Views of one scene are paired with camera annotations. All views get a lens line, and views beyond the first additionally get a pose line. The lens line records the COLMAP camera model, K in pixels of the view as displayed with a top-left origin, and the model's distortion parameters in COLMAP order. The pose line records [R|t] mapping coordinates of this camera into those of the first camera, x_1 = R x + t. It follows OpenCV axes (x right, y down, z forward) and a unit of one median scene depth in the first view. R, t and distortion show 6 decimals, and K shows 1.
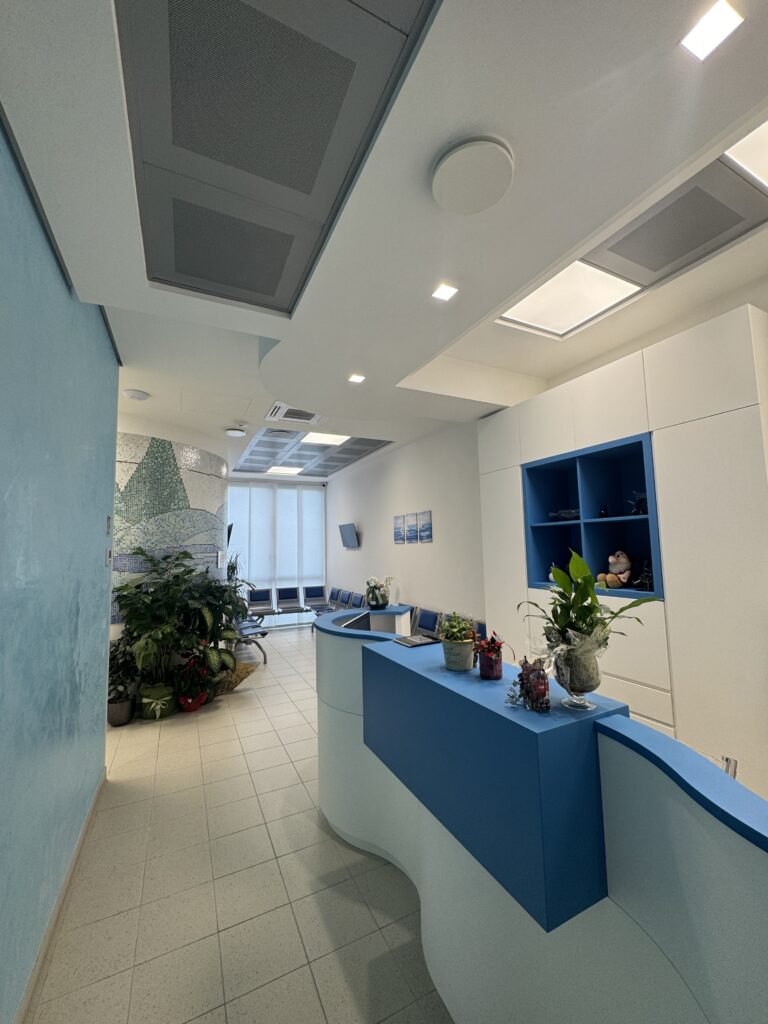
lens RADIAL K [[410.0, 0, 386.5], [0, 410.0, 513.9], [0, 0, 1]] dist [0.000026, 0.000010]
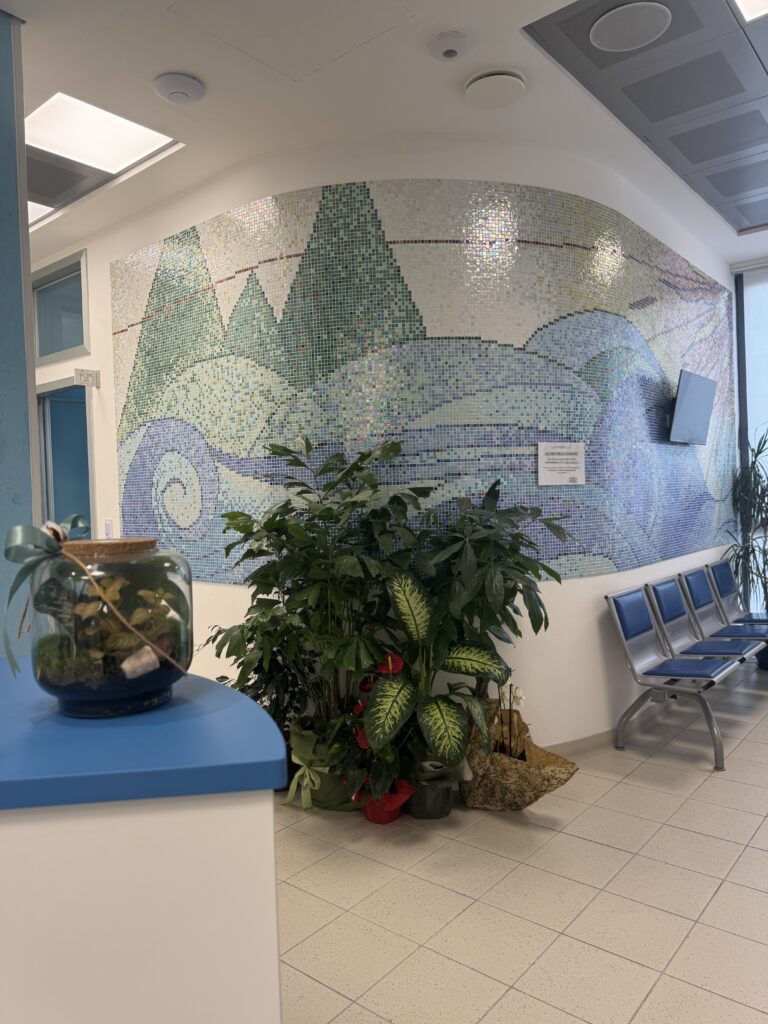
lens RADIAL K [[713.2, 0, 386.5], [0, 713.2, 520.6], [0, 0, 1]] dist [0.048549, -0.055008]
pose [[0.397633, 0.029256, -0.917078, 0.175722], [0.098468, 0.992359, 0.074352, 0.120119], [0.912246, -0.119867, 0.391714, 0.721852]]
